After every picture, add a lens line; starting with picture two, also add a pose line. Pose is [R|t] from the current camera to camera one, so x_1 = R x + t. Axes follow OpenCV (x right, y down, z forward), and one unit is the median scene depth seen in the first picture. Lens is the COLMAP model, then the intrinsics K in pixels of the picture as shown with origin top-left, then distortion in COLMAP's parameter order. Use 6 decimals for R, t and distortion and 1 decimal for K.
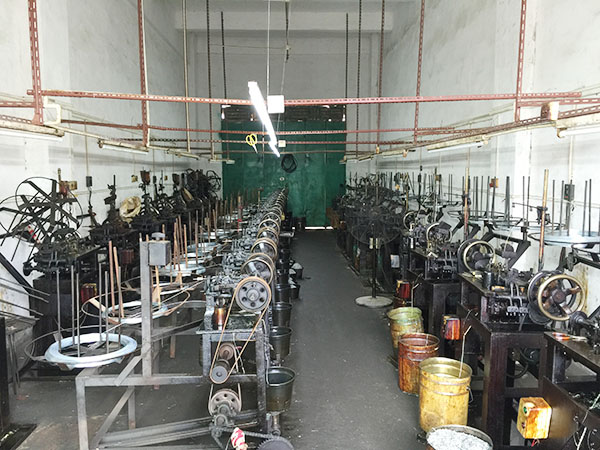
lens RADIAL K [[515.8, 0, 299.3], [0, 515.8, 218.9], [0, 0, 1]] dist [0.092611, -0.142963]
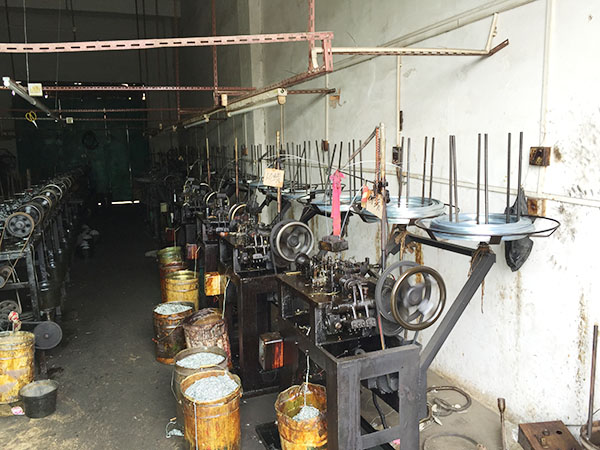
lens RADIAL K [[515.8, 0, 299.3], [0, 515.8, 218.9], [0, 0, 1]] dist [0.092611, -0.142963]
pose [[0.945463, -0.063223, 0.319536, 0.092630], [0.050221, 0.997546, 0.048775, 0.049956], [-0.321836, -0.030068, 0.946318, -0.321763]]
